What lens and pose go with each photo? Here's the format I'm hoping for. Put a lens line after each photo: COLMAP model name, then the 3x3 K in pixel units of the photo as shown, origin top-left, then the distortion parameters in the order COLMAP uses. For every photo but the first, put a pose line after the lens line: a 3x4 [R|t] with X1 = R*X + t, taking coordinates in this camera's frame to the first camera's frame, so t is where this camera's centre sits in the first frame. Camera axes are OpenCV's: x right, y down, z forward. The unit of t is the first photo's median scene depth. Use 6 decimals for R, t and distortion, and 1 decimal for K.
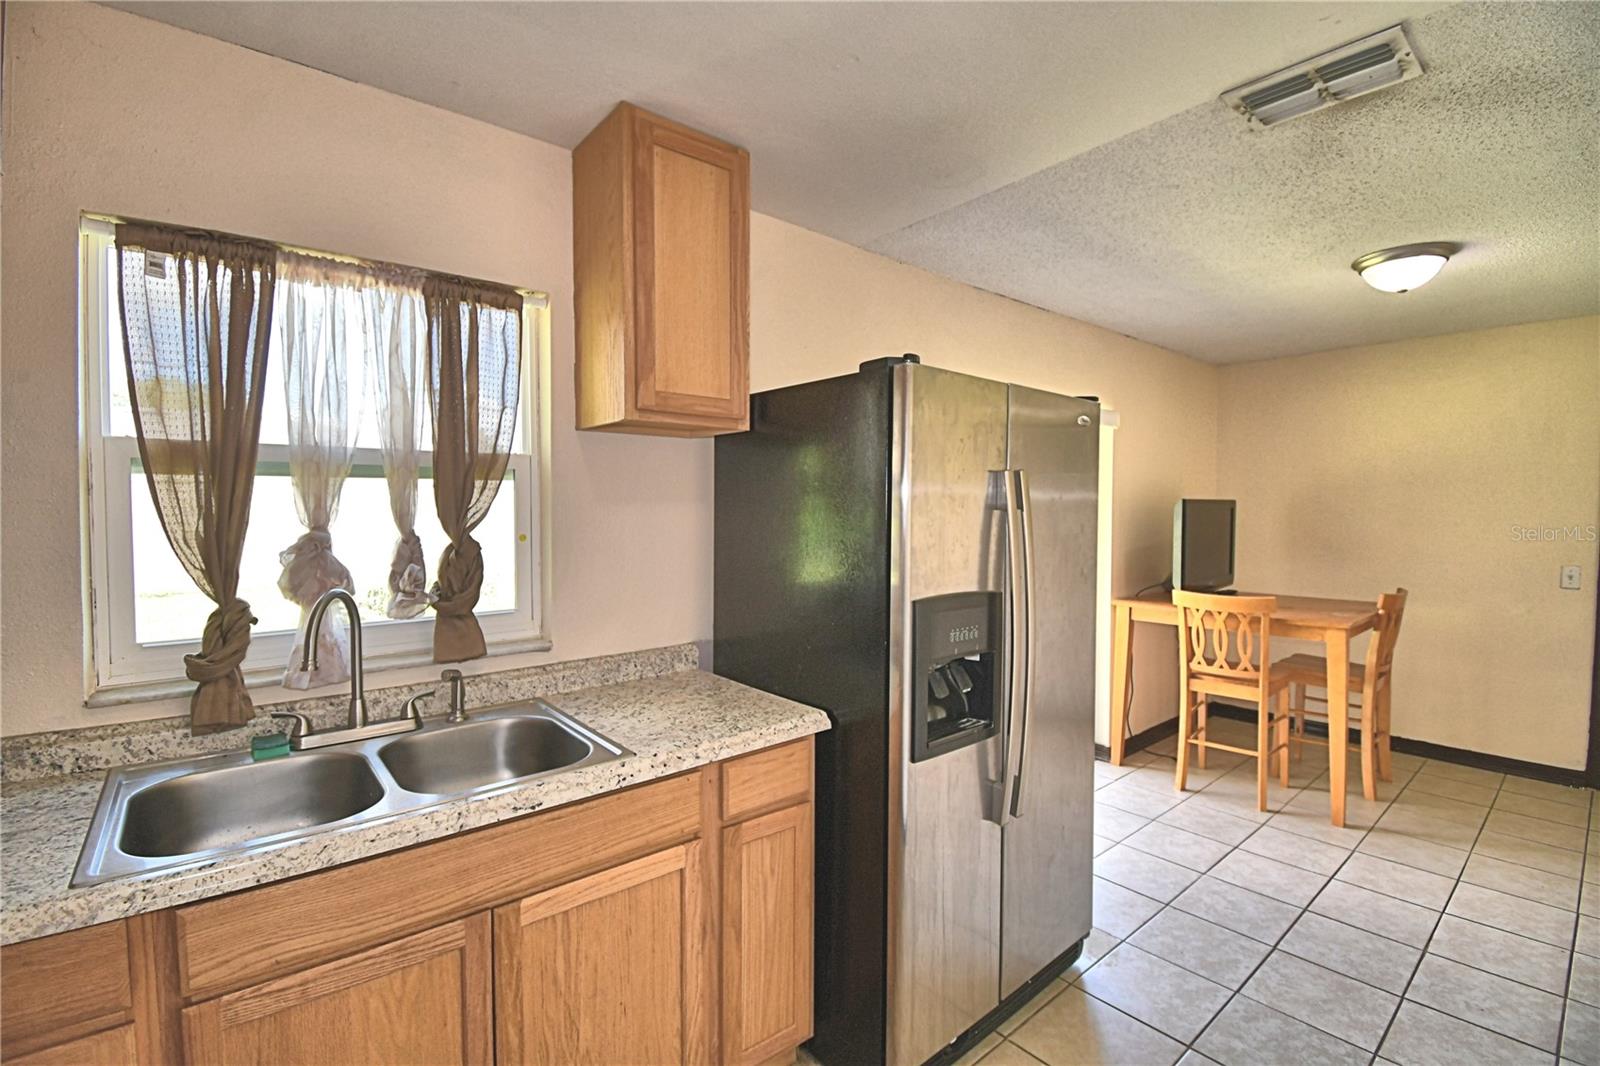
lens RADIAL K [[703.3, 0, 791.1], [0, 703.3, 530.2], [0, 0, 1]] dist [0.027275, -0.030145]
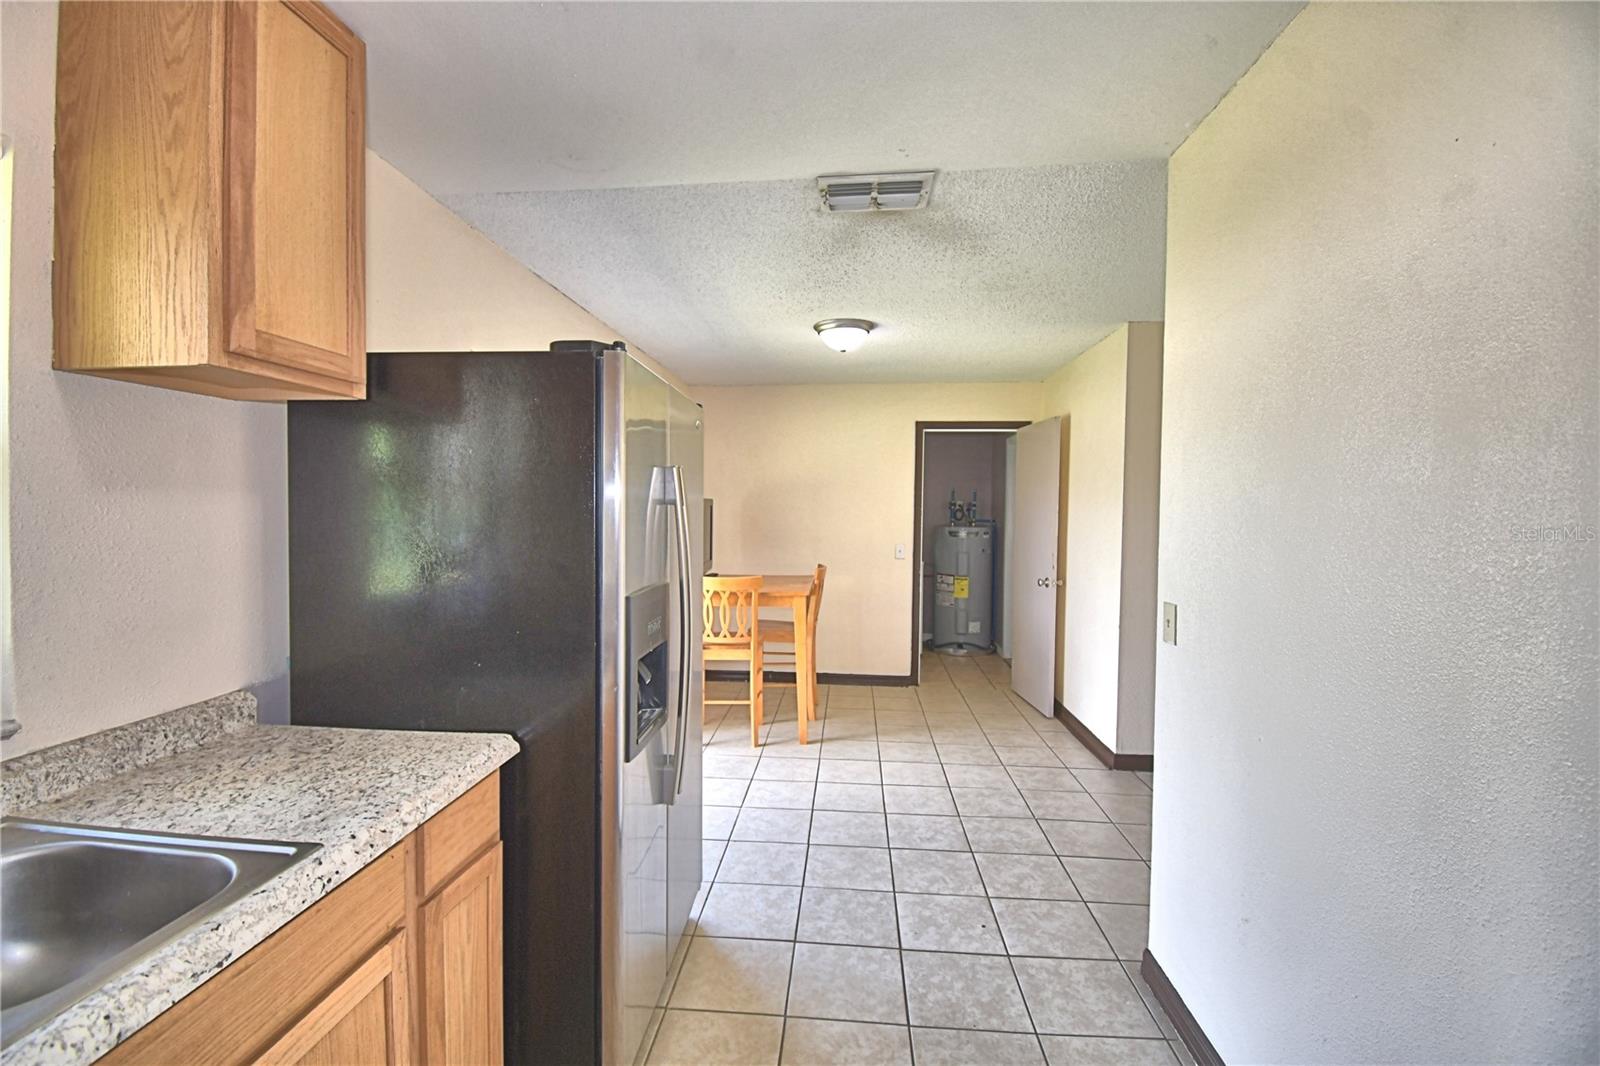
lens RADIAL K [[703.3, 0, 791.1], [0, 703.3, 530.2], [0, 0, 1]] dist [0.027275, -0.030145]
pose [[0.705219, -0.018679, 0.708743, -0.296120], [0.016095, 0.999817, 0.010335, 0.001506], [-0.708807, 0.004119, 0.705391, 0.125523]]
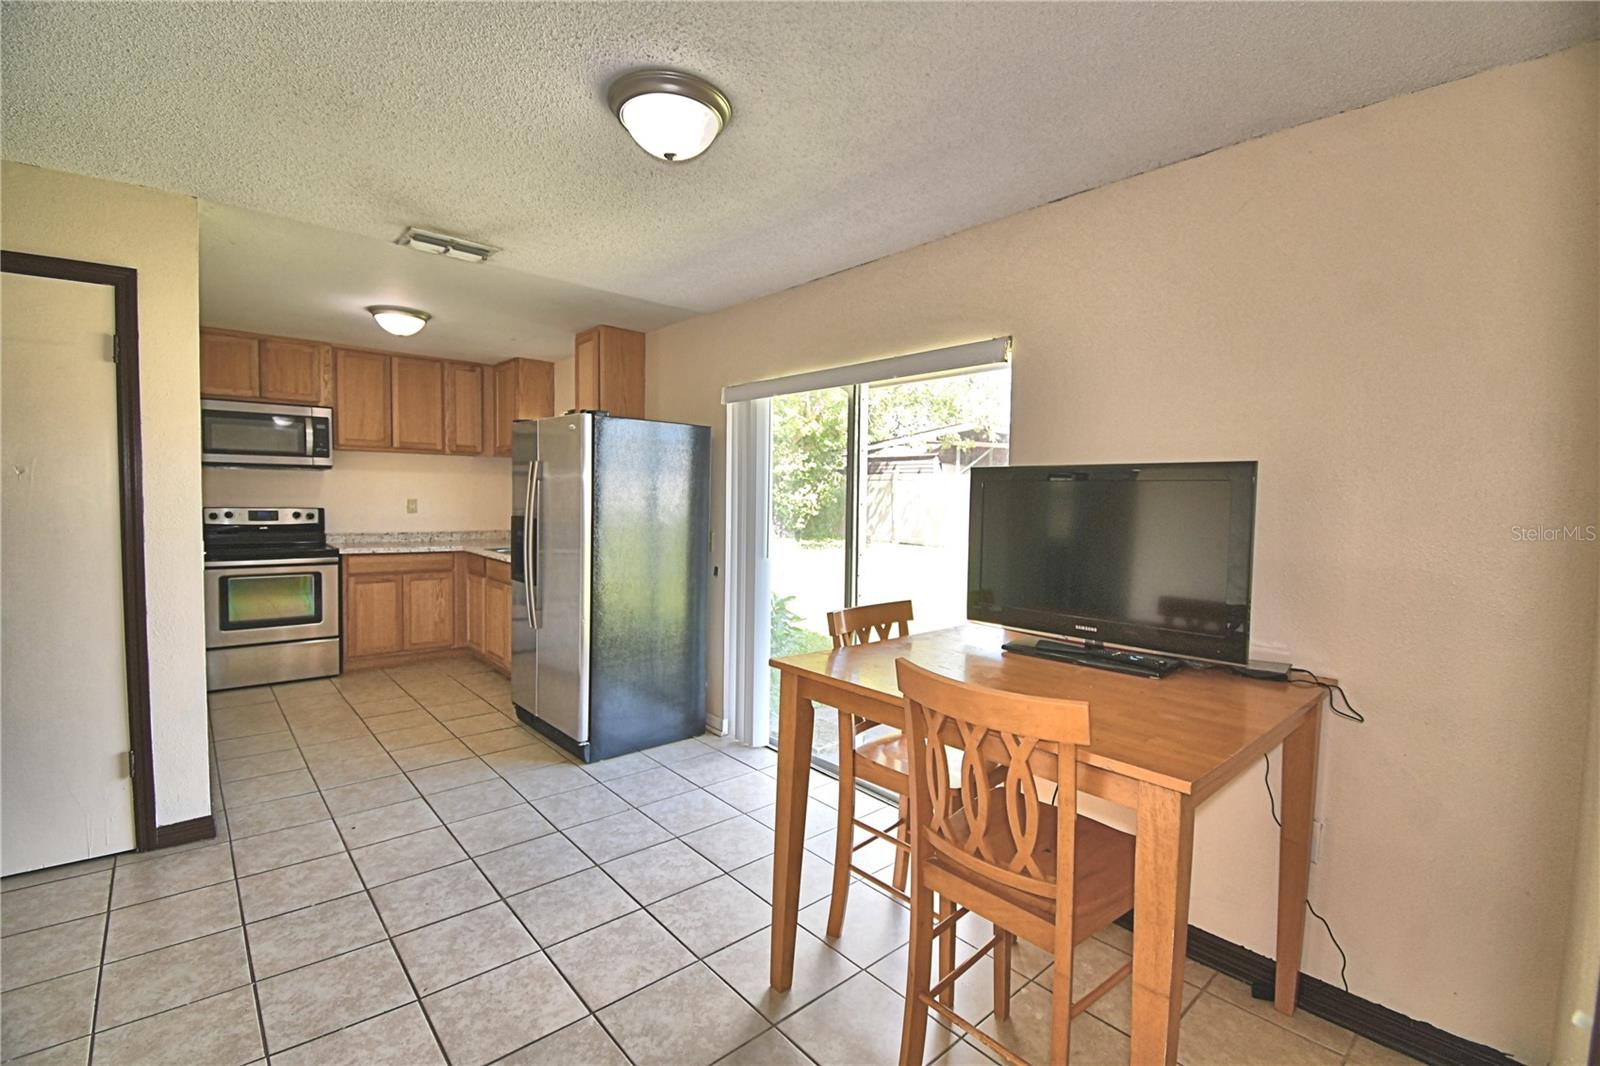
lens RADIAL K [[703.3, 0, 791.1], [0, 703.3, 530.2], [0, 0, 1]] dist [0.027275, -0.030145]
pose [[0.019672, 0.051333, -0.998488, 2.296839], [-0.048832, 0.997539, 0.050322, -0.021518], [0.998613, 0.047768, 0.022131, 1.630000]]
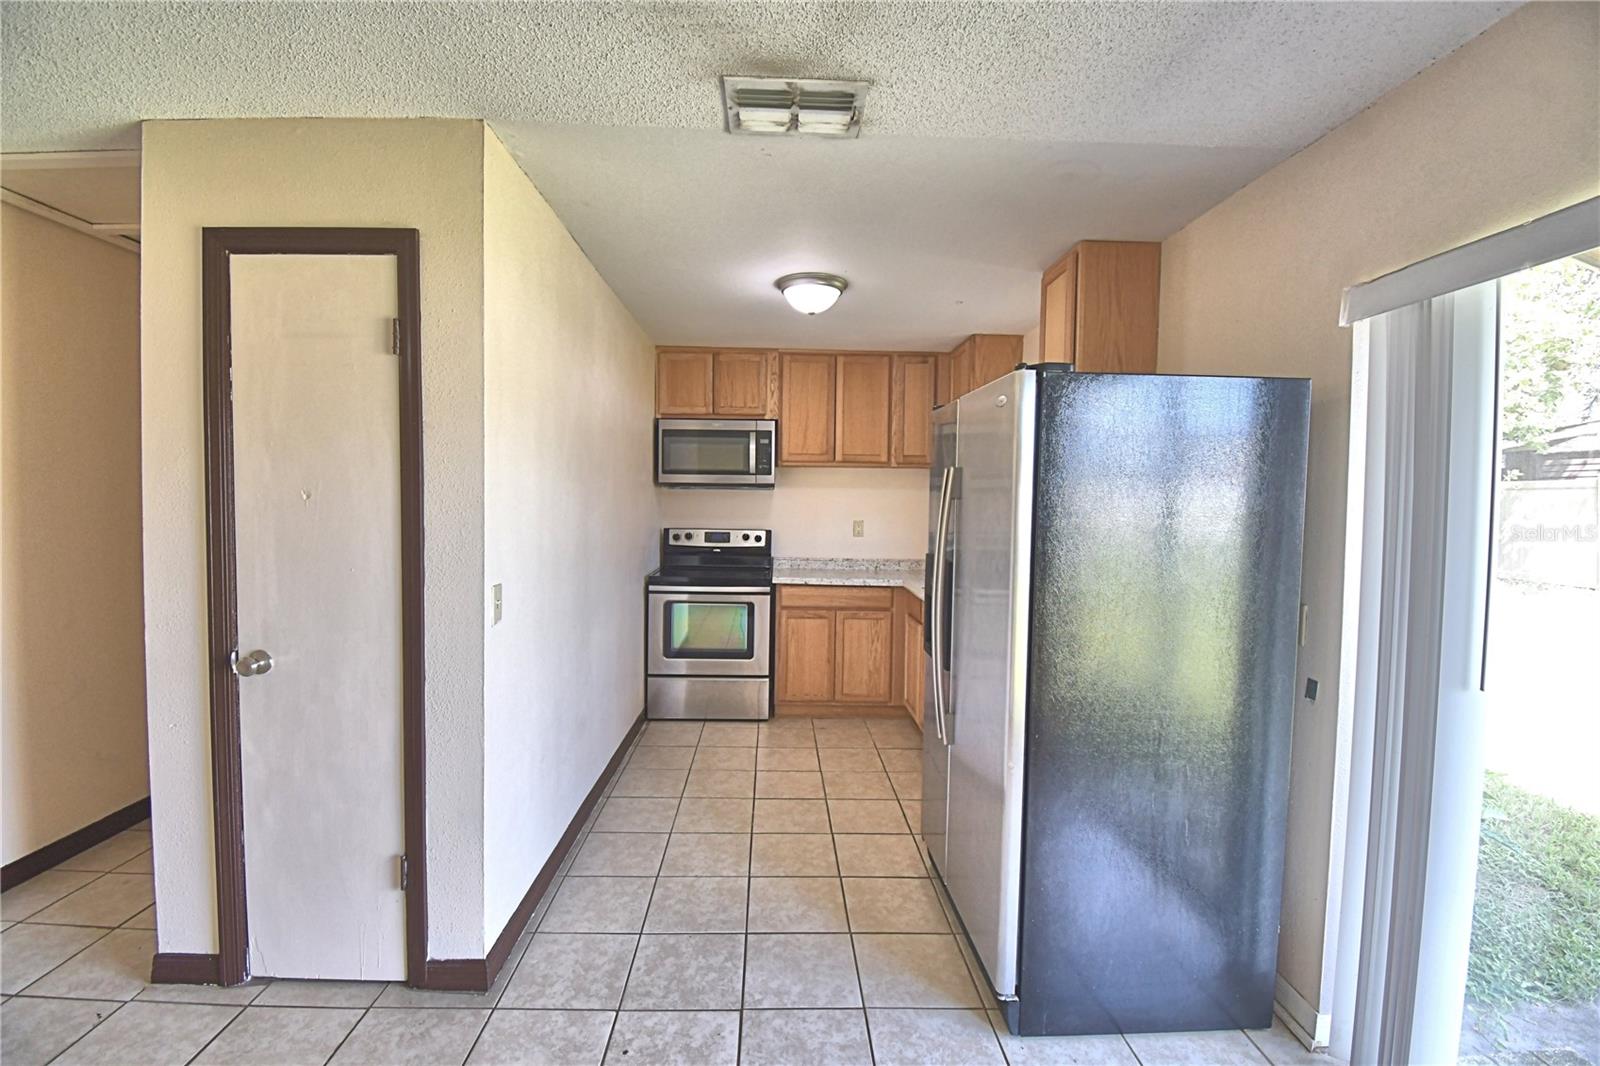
lens RADIAL K [[703.3, 0, 791.1], [0, 703.3, 530.2], [0, 0, 1]] dist [0.027275, -0.030145]
pose [[-0.620827, 0.024231, -0.783573, 1.408786], [-0.038358, 0.997386, 0.061234, -0.037290], [0.783009, 0.068072, -0.618275, 1.482200]]
